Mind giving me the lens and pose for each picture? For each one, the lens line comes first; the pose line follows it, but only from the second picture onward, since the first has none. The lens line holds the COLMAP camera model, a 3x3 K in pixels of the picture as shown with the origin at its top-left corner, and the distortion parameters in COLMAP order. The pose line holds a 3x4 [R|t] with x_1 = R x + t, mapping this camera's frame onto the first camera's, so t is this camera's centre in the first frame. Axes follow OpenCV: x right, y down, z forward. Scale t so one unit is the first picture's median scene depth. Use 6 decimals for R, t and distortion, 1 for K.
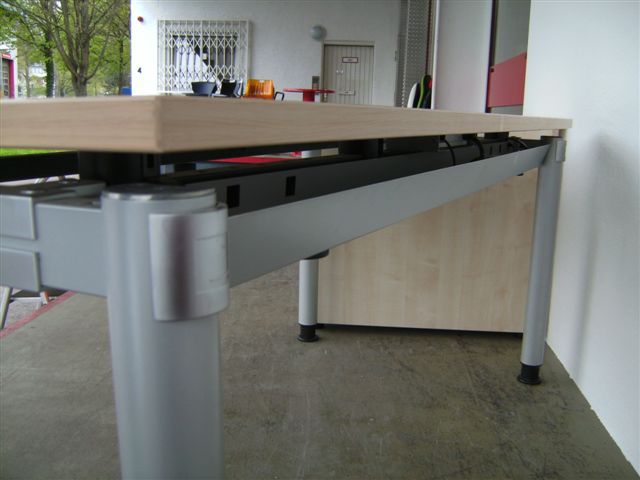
lens RADIAL K [[652.5, 0, 320.0], [0, 652.5, 240.0], [0, 0, 1]] dist [-0.147671, 0.089997]
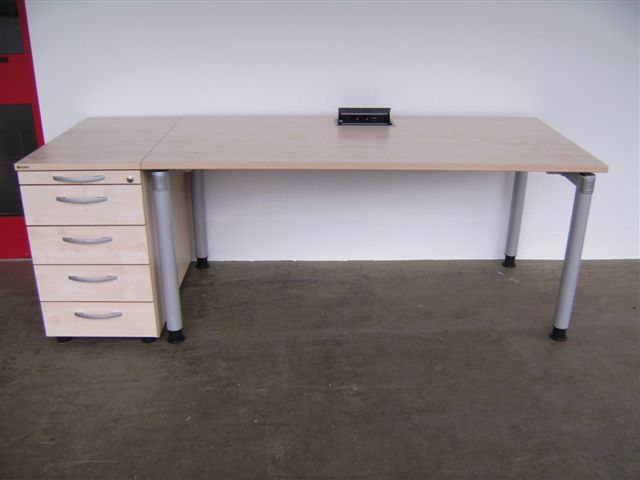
lens RADIAL K [[652.5, 0, 320.0], [0, 652.5, 240.0], [0, 0, 1]] dist [-0.147671, 0.089997]
pose [[-0.111102, -0.380725, 0.917990, -1.380351], [0.192250, 0.898026, 0.395713, -0.562914], [-0.975037, 0.220448, -0.026578, 0.972520]]
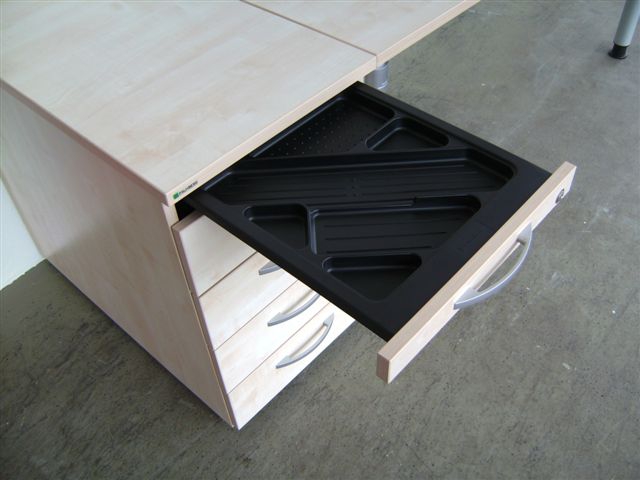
lens RADIAL K [[652.5, 0, 320.0], [0, 652.5, 240.0], [0, 0, 1]] dist [-0.147671, 0.089997]
pose [[-0.798909, -0.425455, 0.425125, -0.357468], [0.150999, 0.542313, 0.826496, -0.707583], [-0.582188, 0.724489, -0.369015, 1.679975]]
